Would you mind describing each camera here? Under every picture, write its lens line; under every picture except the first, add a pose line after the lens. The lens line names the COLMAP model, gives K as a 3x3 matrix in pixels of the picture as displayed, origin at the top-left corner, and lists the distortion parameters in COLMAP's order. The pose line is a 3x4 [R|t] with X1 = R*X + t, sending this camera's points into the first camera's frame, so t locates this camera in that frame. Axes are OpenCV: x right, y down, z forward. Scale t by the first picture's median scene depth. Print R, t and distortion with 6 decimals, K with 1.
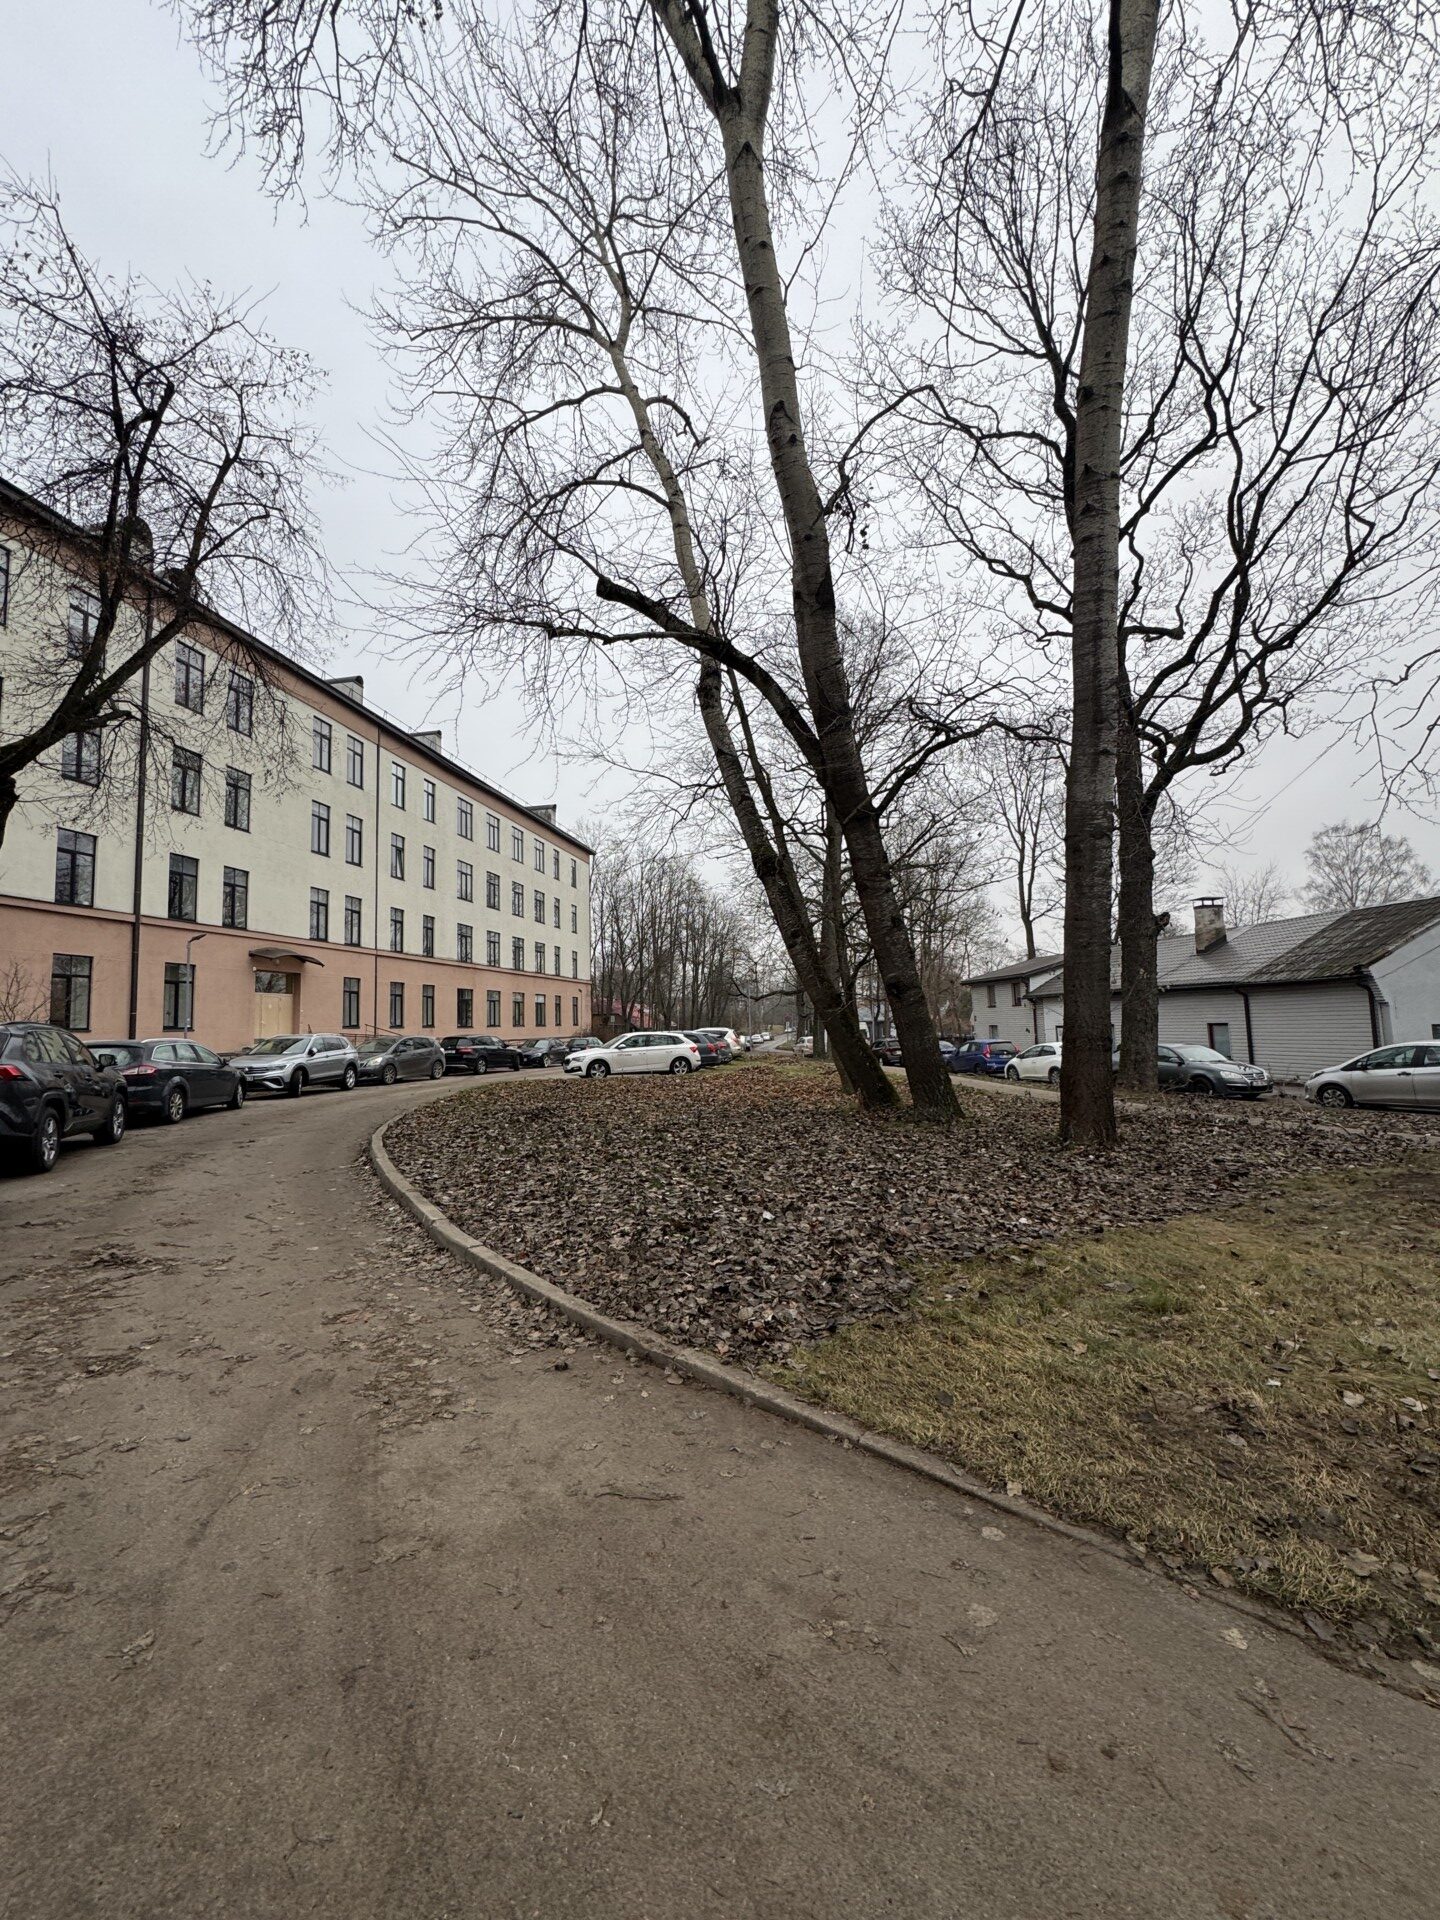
lens RADIAL K [[765.1, 0, 726.5], [0, 765.1, 955.3], [0, 0, 1]] dist [-0.001108, 0.000042]
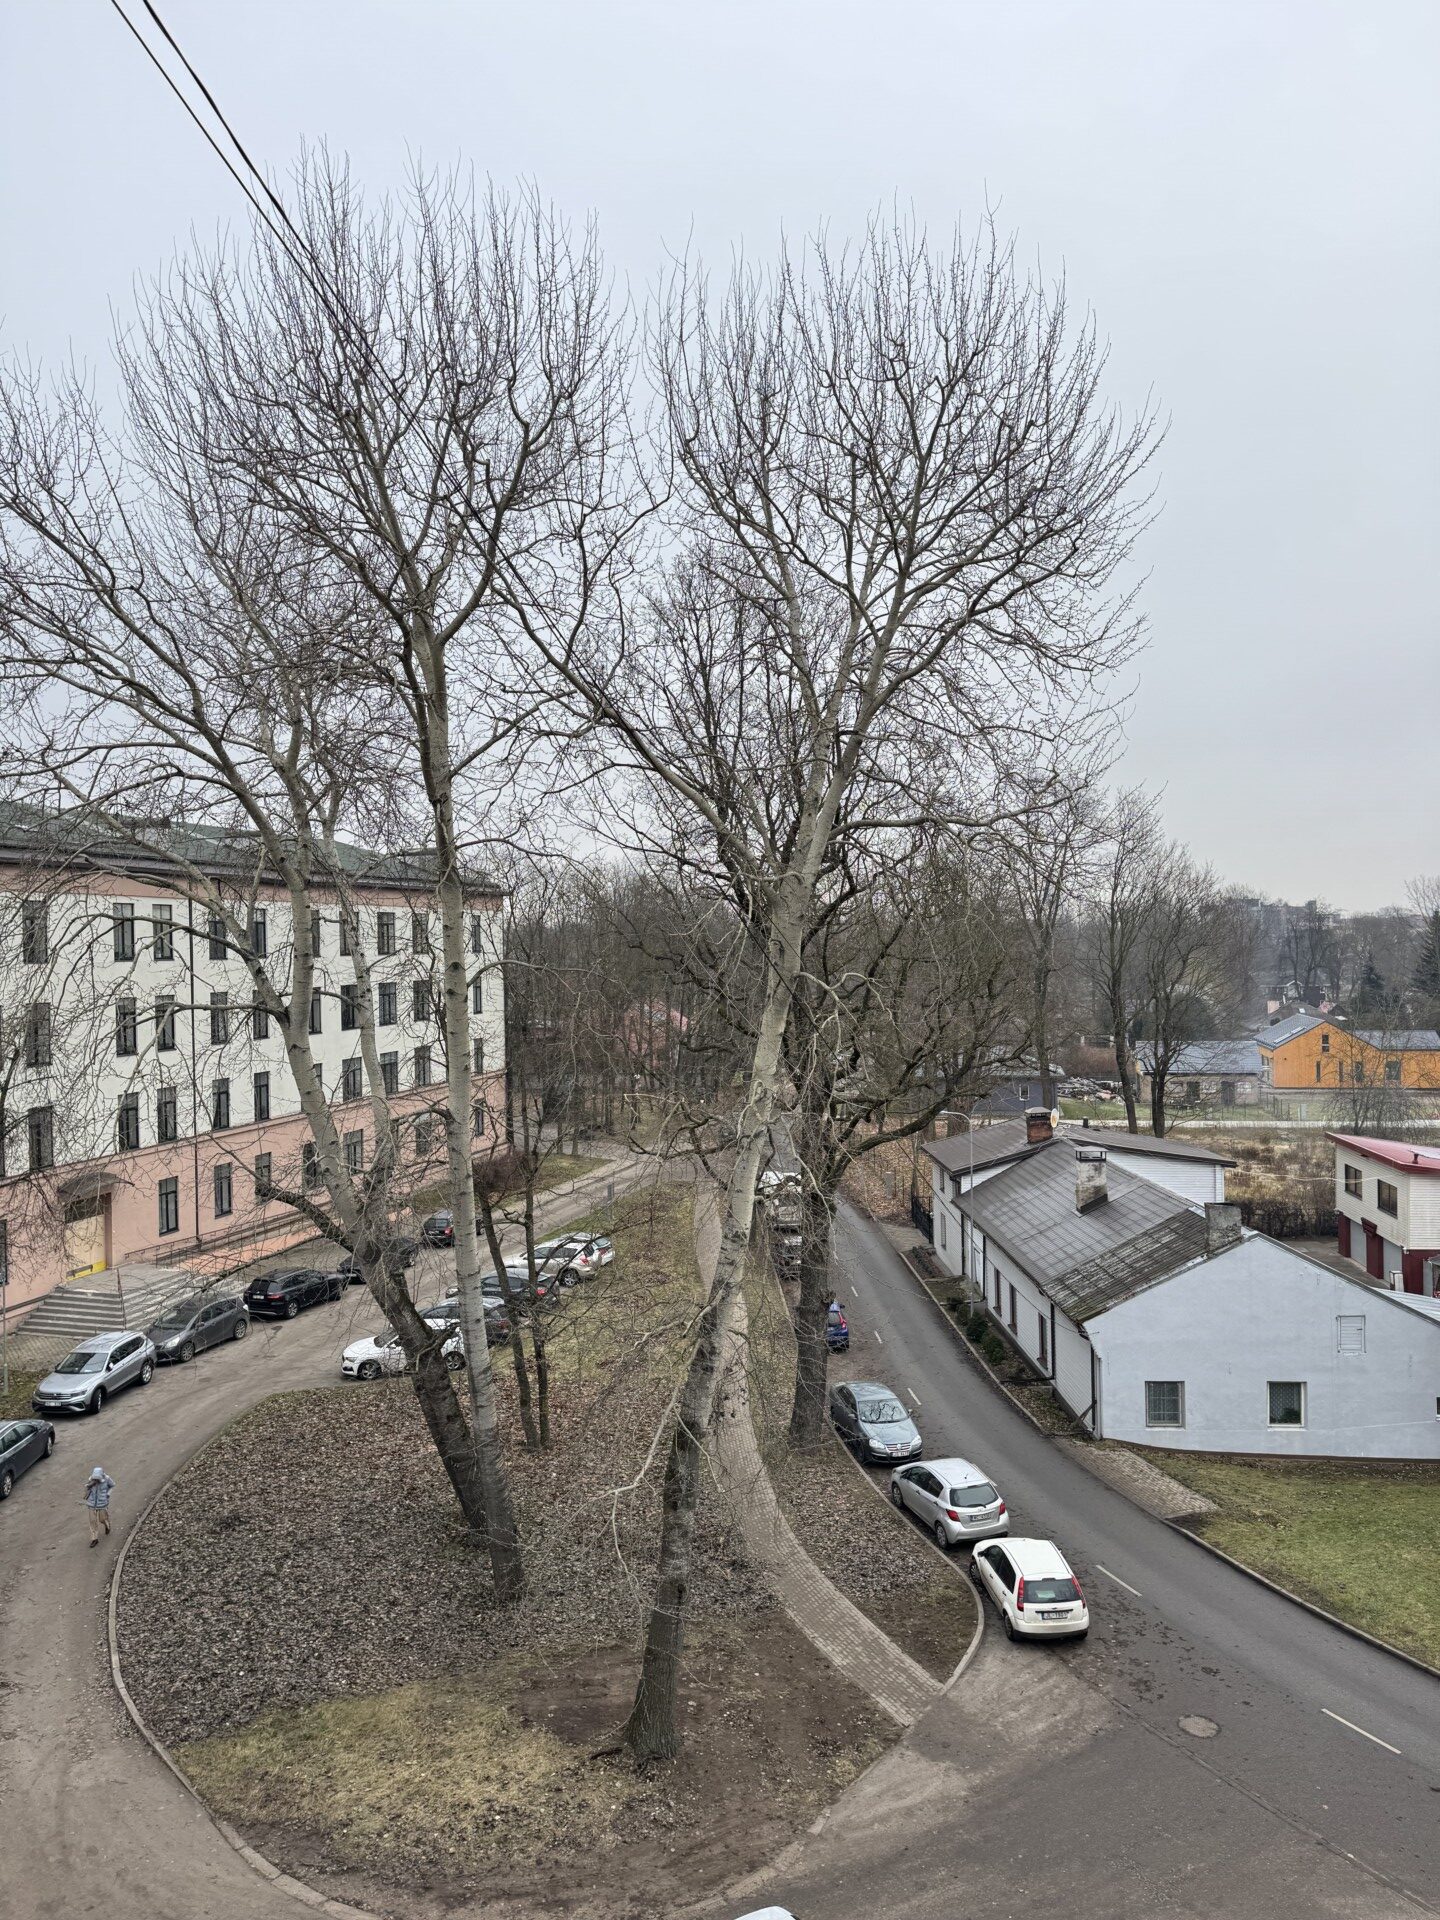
lens RADIAL K [[1345.3, 0, 729.9], [0, 1345.3, 979.6], [0, 0, 1]] dist [0.050348, -0.053296]
pose [[0.993903, 0.019596, -0.108507, 0.515238], [-0.006100, 0.992346, 0.123336, -0.611789], [0.110093, -0.121922, 0.986415, -0.727813]]
